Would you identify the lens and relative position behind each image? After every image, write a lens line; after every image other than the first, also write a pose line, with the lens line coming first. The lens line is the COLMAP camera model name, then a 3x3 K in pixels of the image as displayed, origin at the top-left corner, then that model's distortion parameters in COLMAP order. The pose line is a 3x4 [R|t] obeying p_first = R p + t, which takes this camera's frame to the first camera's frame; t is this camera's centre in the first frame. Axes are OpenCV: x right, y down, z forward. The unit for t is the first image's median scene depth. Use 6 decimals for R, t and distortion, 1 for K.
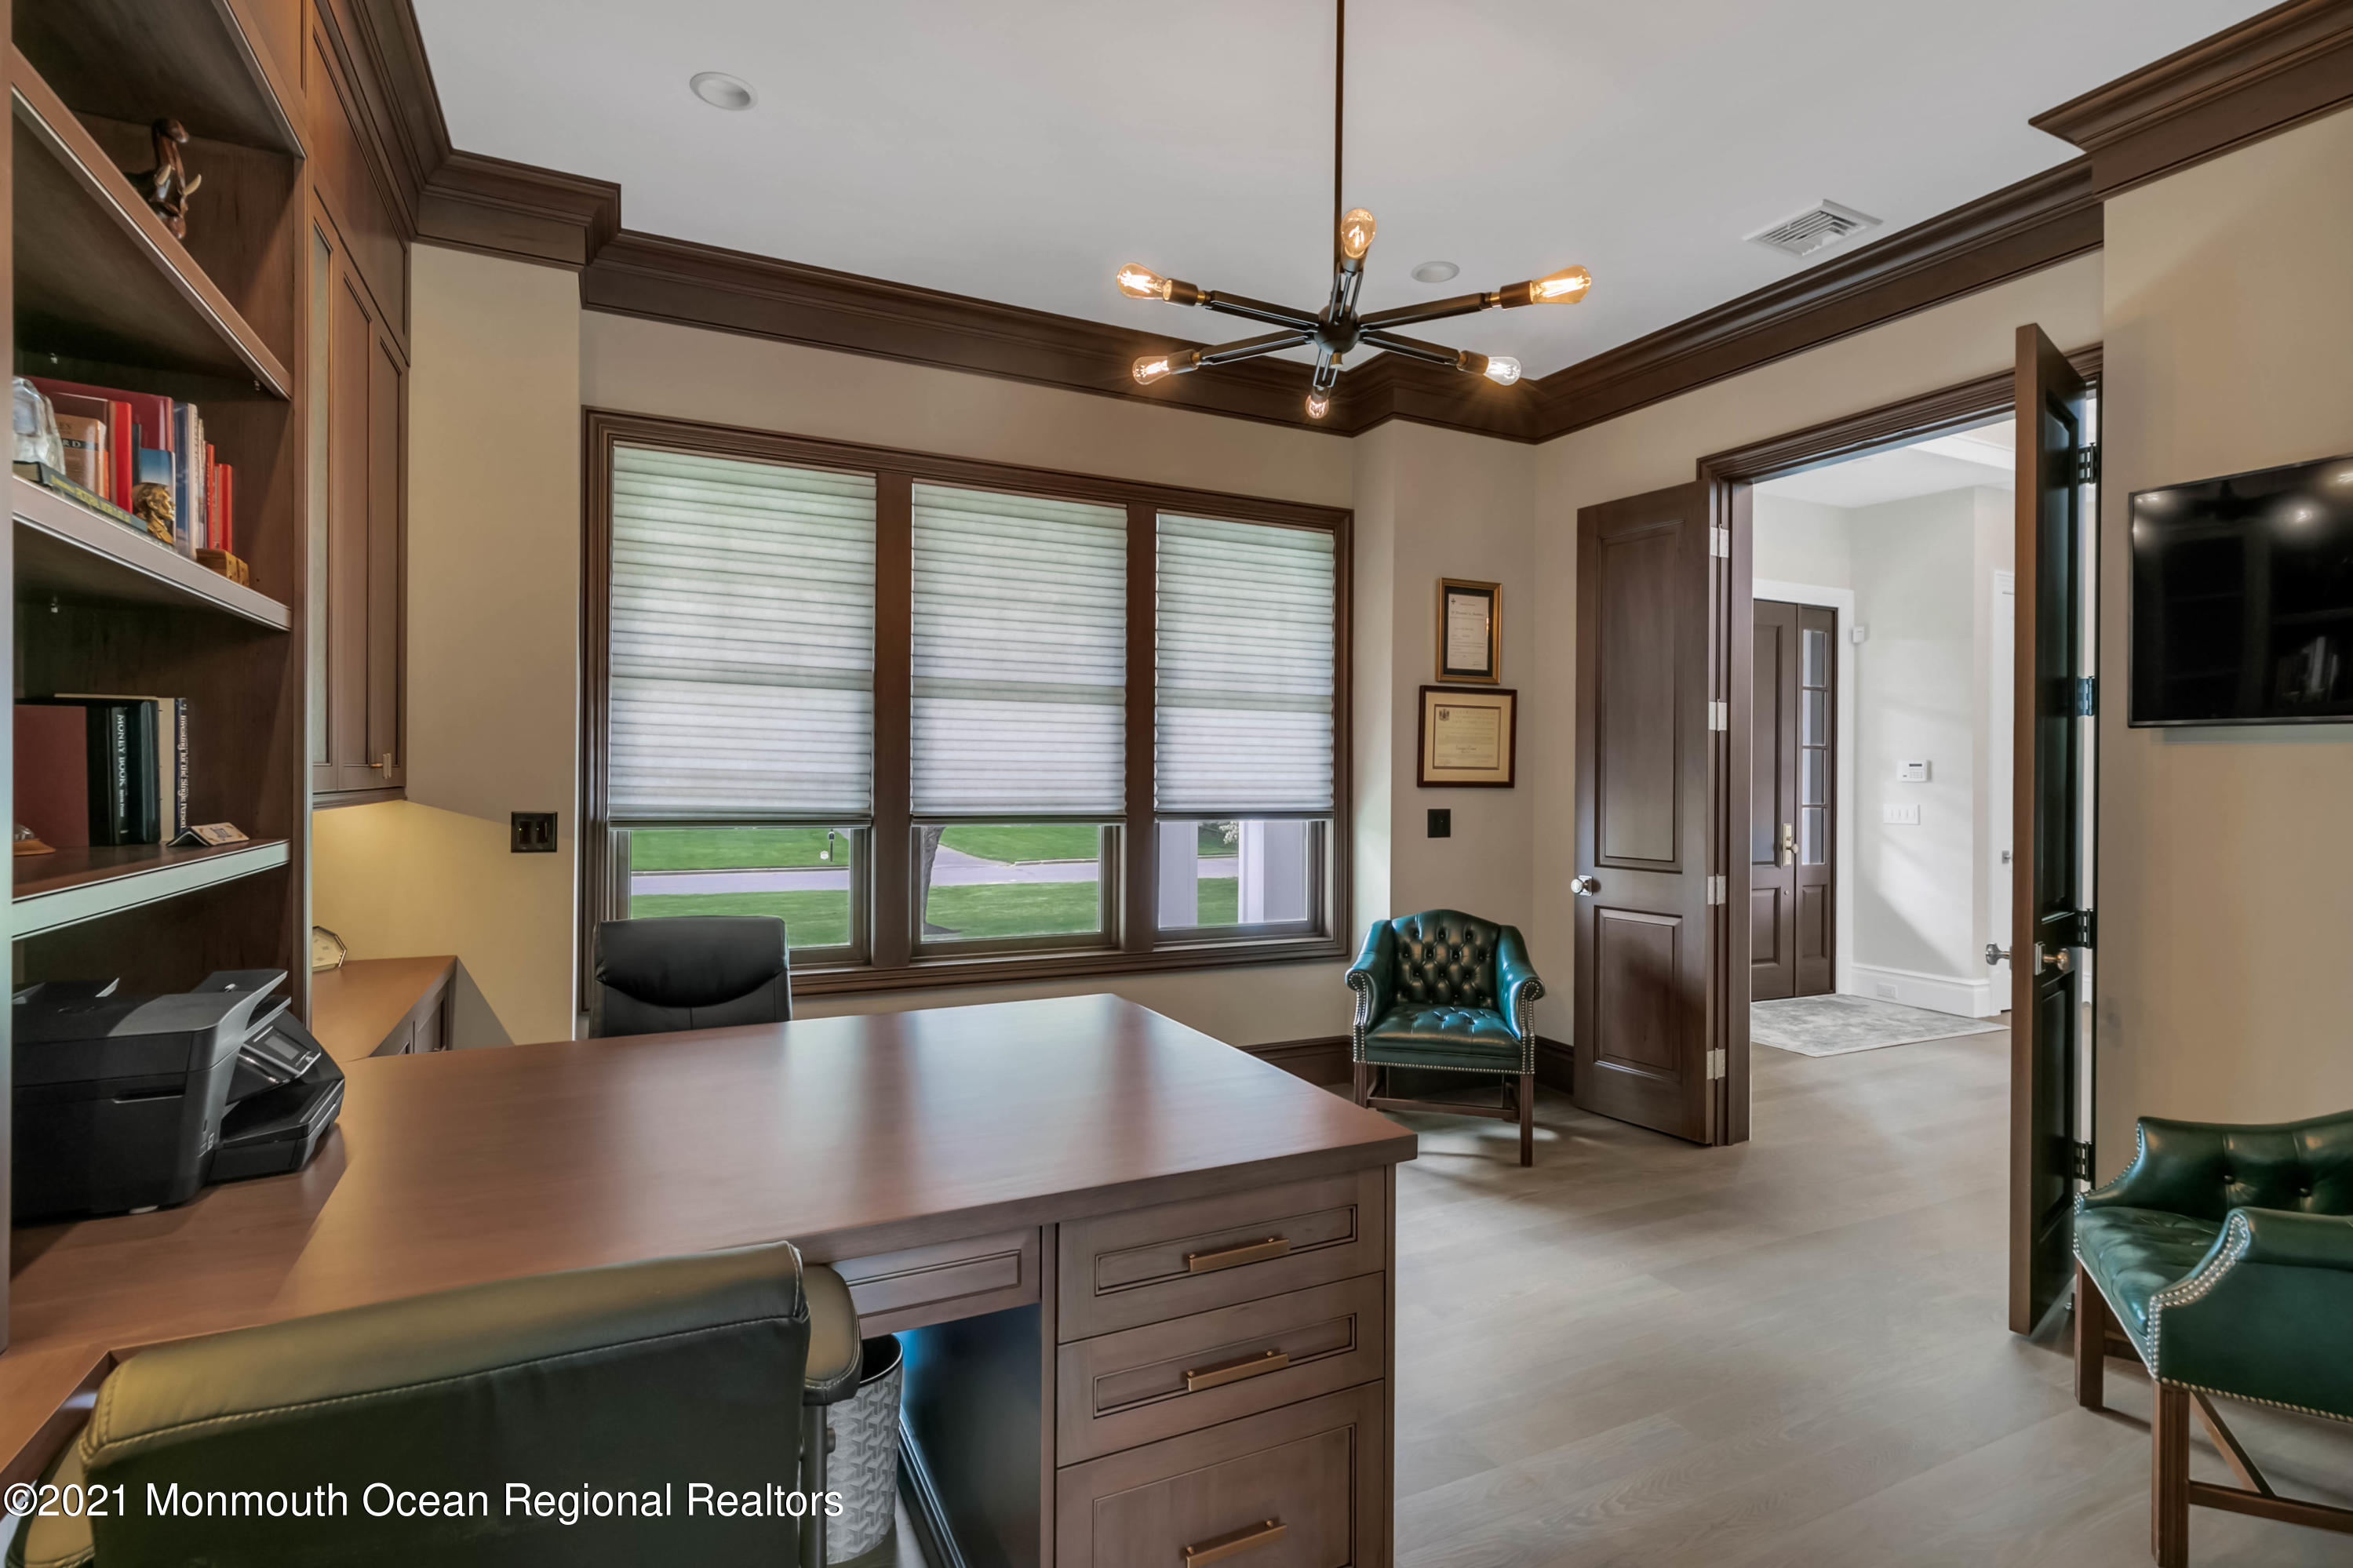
lens RADIAL K [[1123.4, 0, 1176.5], [0, 1123.4, 784.0], [0, 0, 1]] dist [0.000079, 0.000007]
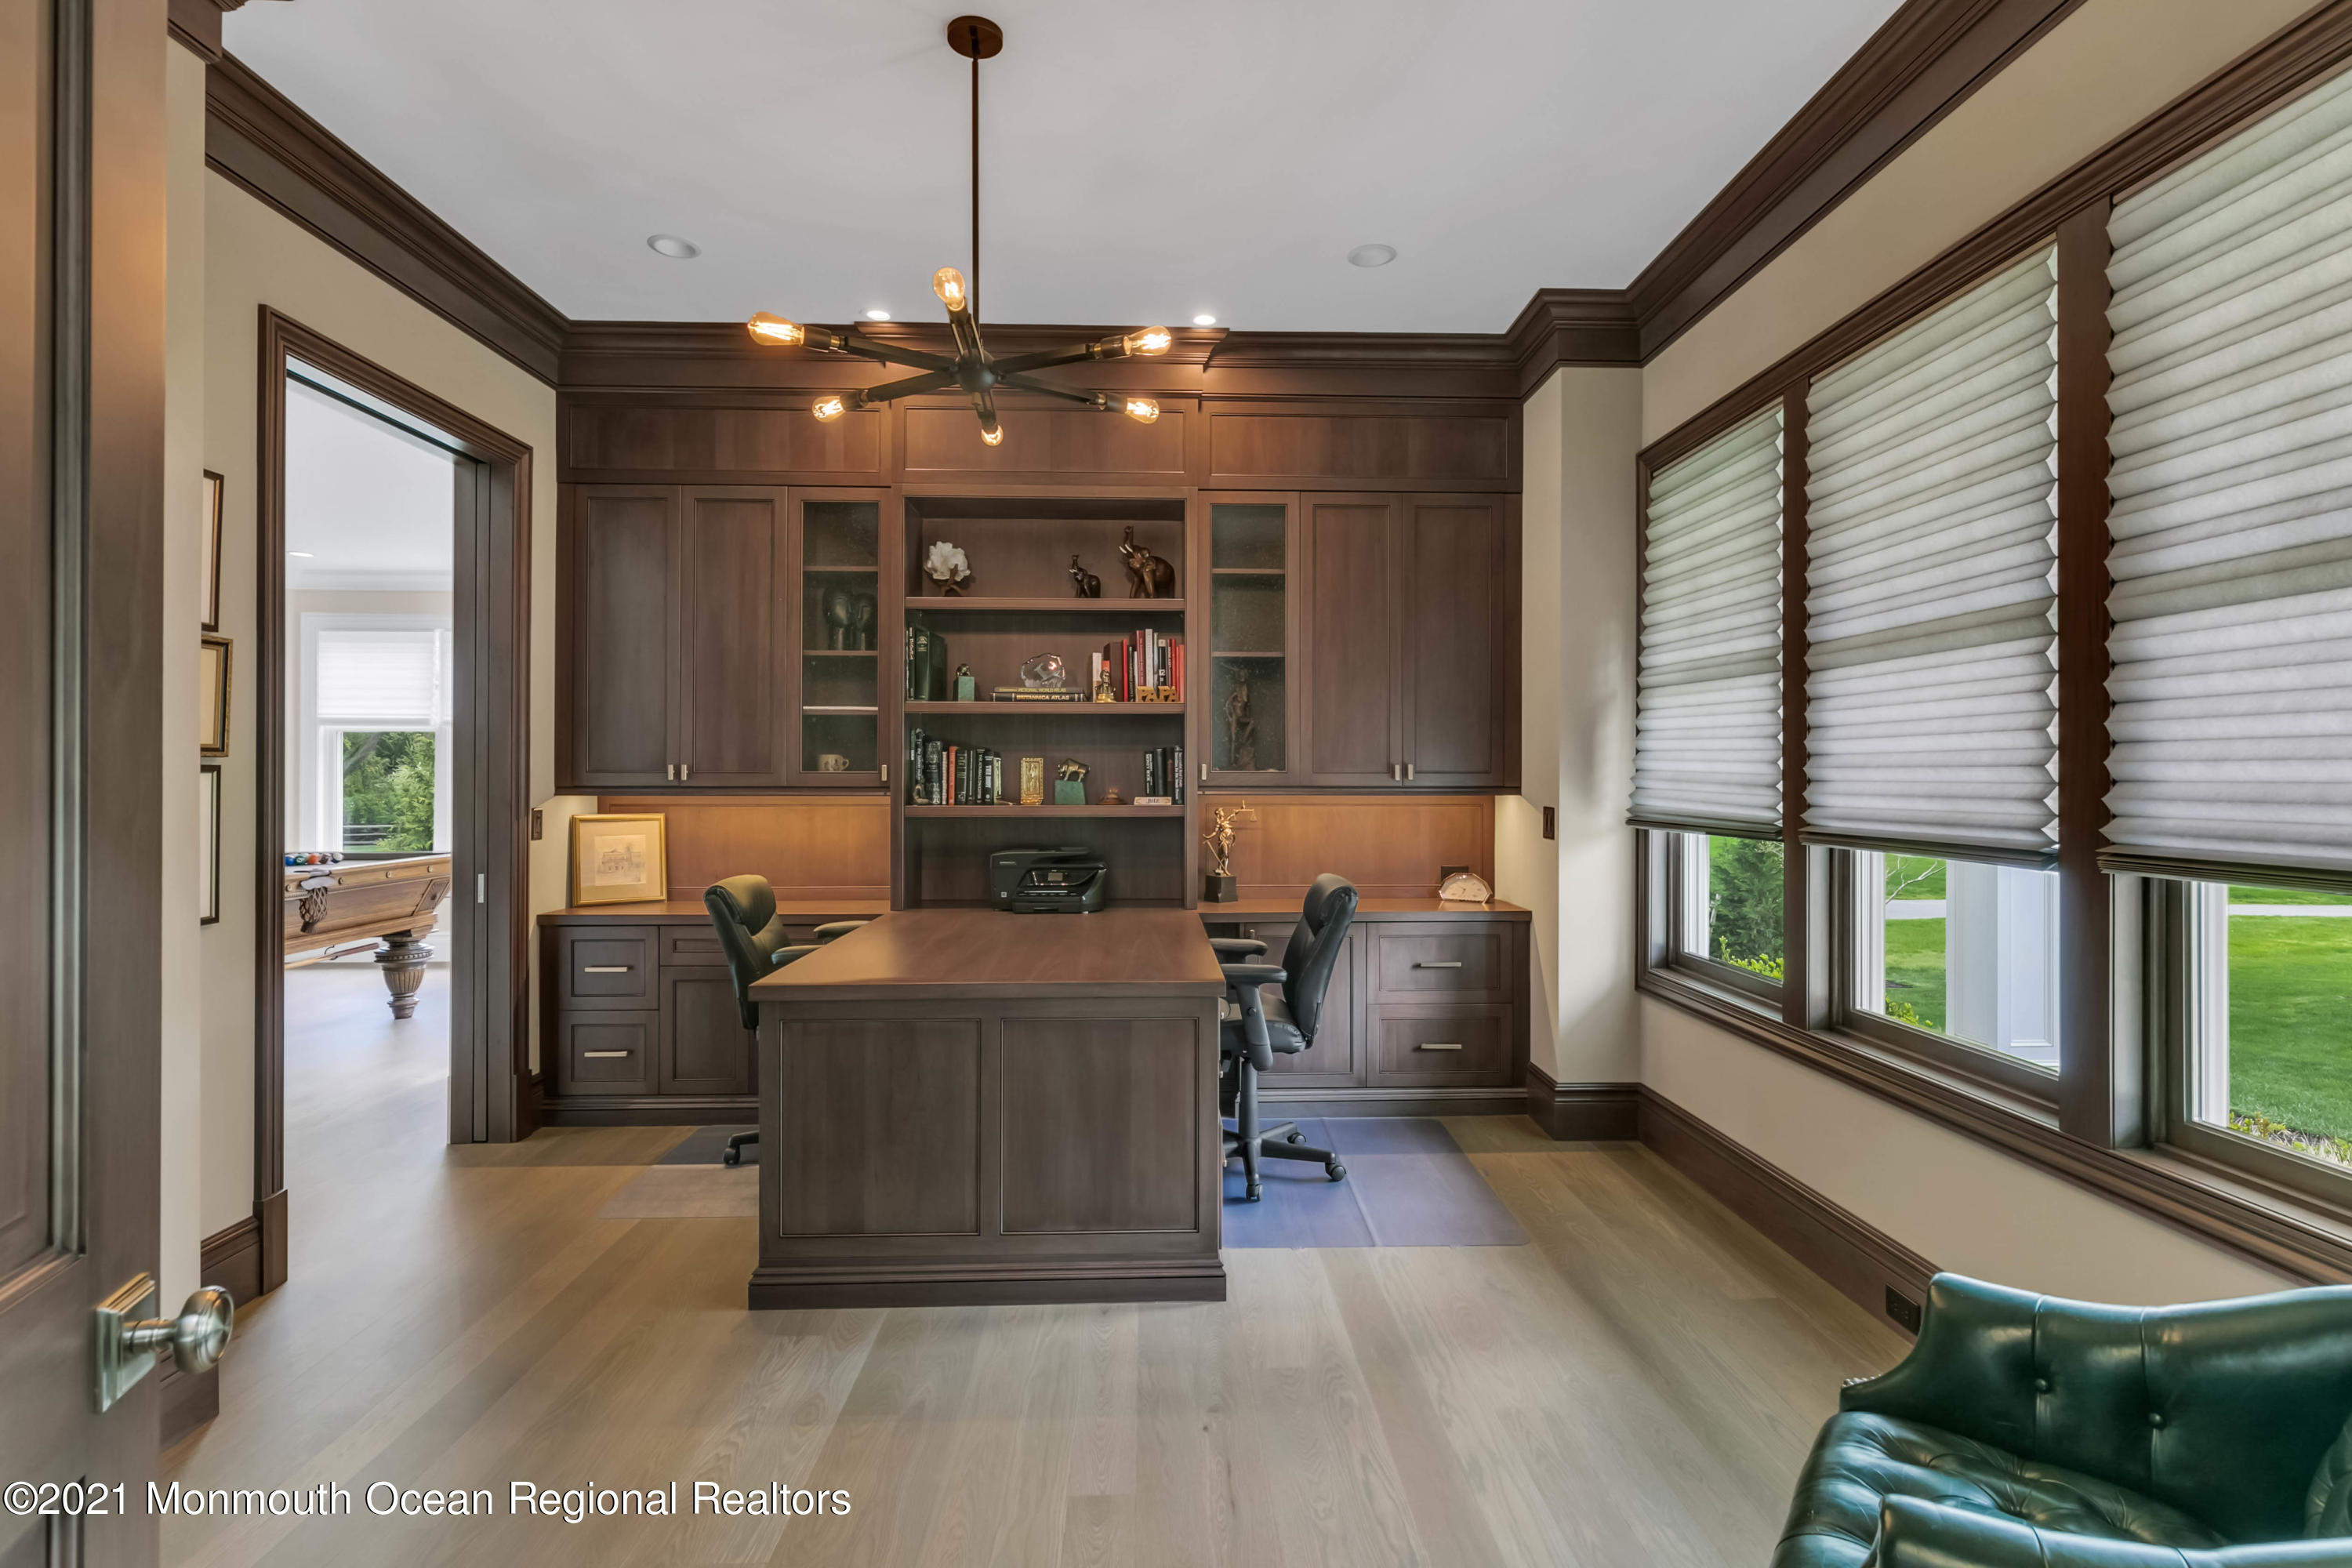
lens RADIAL K [[1208.8, 0, 1176.0], [0, 1208.8, 784.0], [0, 0, 1]] dist [-0.000097, -0.000036]
pose [[-0.415751, -0.003497, -0.909472, 0.621915], [-0.005304, 0.999985, -0.001420, 0.000104], [0.909463, 0.004234, -0.415763, 0.883788]]
